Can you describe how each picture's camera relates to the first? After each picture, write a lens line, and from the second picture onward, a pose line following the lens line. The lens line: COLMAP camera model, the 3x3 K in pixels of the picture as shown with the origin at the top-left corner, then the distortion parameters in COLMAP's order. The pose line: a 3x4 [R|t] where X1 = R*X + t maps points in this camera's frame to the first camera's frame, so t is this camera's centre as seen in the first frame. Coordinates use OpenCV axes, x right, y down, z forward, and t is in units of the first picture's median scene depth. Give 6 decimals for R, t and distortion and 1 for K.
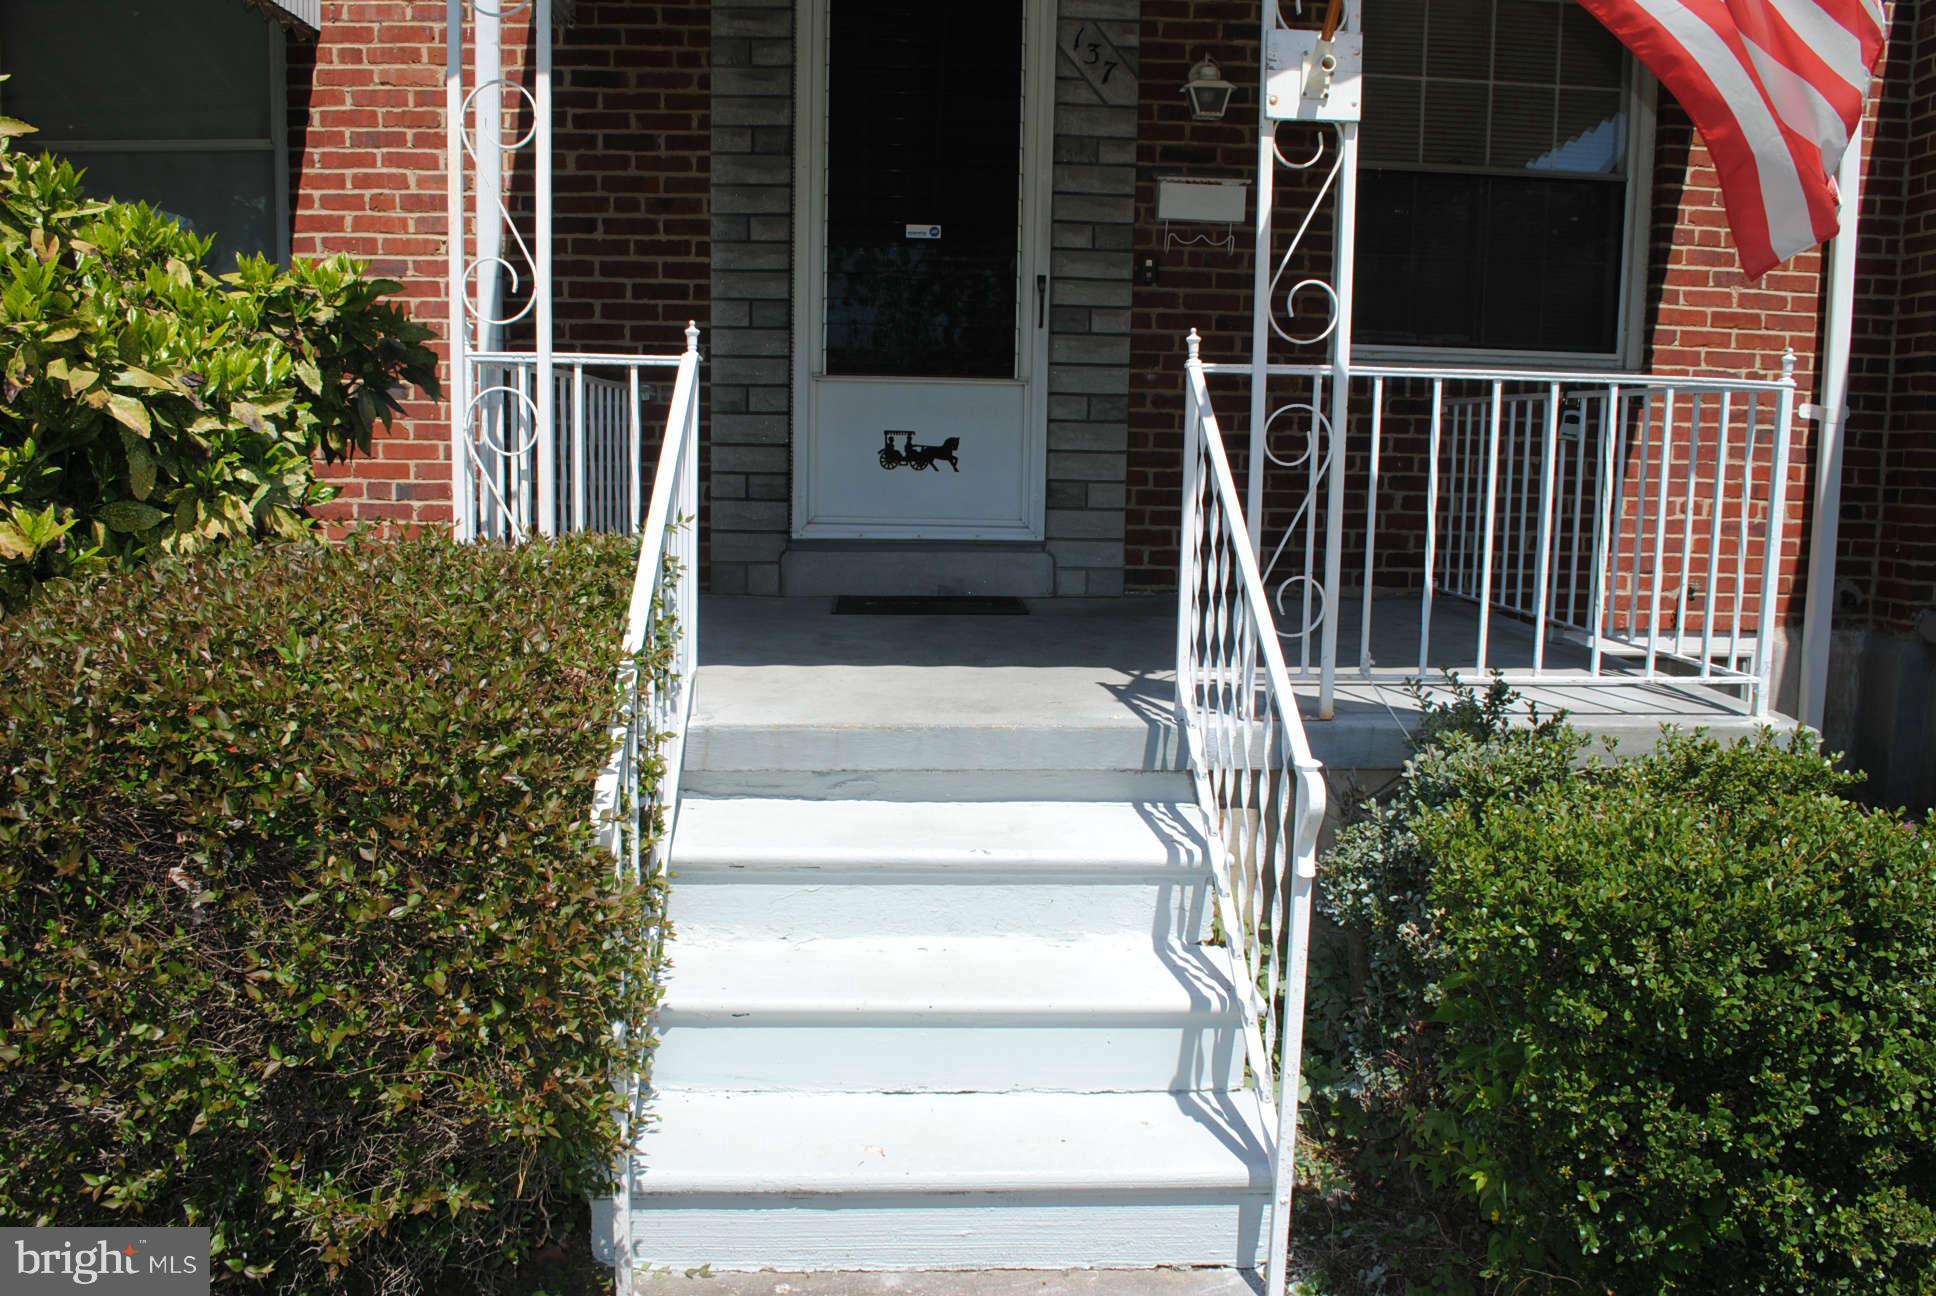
lens RADIAL K [[1545.2, 0, 975.9], [0, 1545.2, 650.5], [0, 0, 1]] dist [-0.084372, 0.006208]
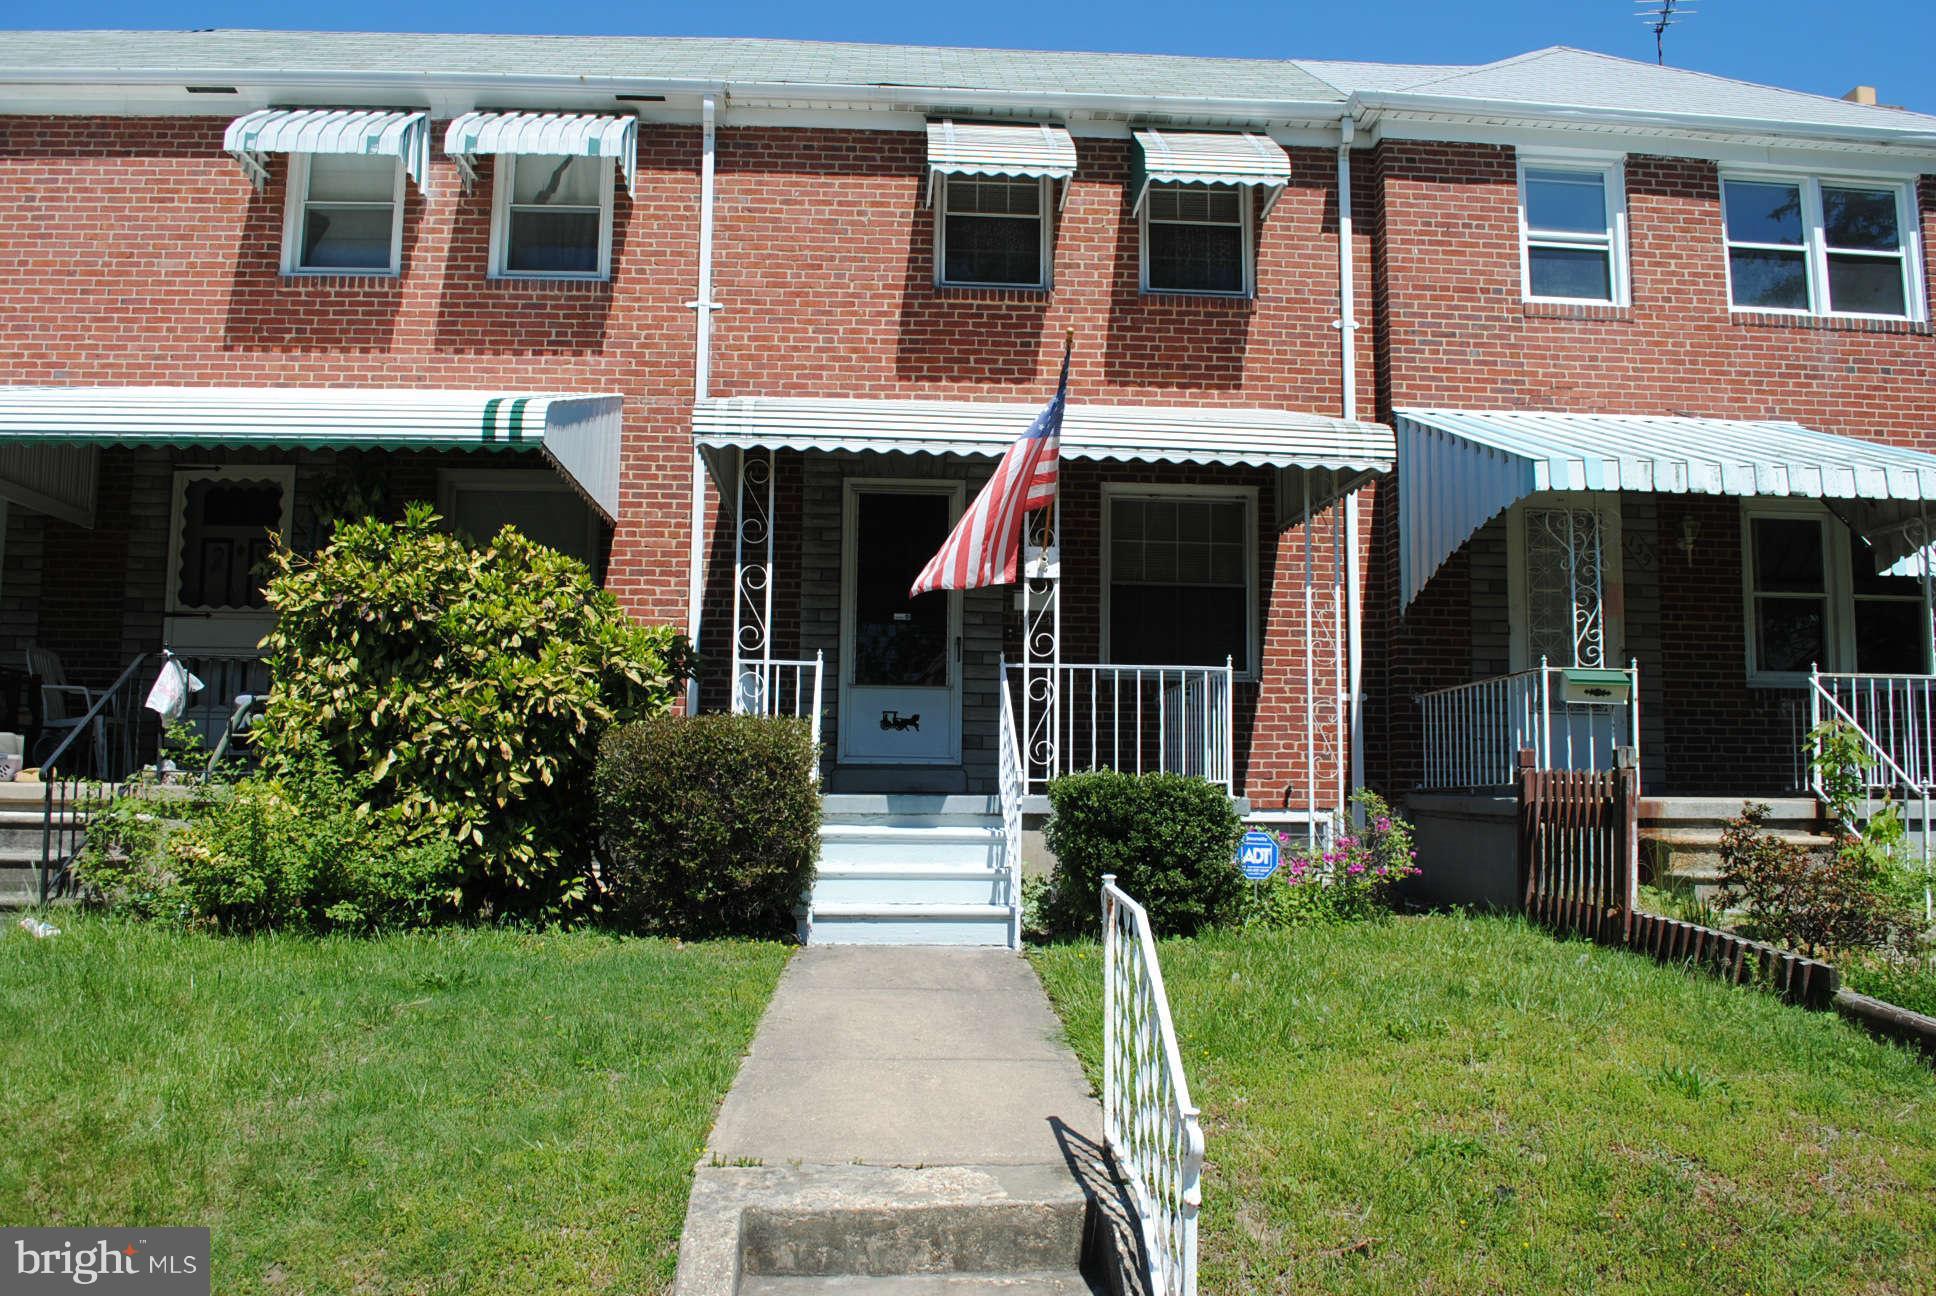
lens RADIAL K [[1545.2, 0, 966.7], [0, 1545.2, 647.8], [0, 0, 1]] dist [-0.084372, 0.006208]
pose [[0.999886, -0.005037, 0.014264, 0.024543], [0.008325, 0.970534, -0.240821, 0.285381], [-0.012630, 0.240912, 0.970465, -1.068460]]
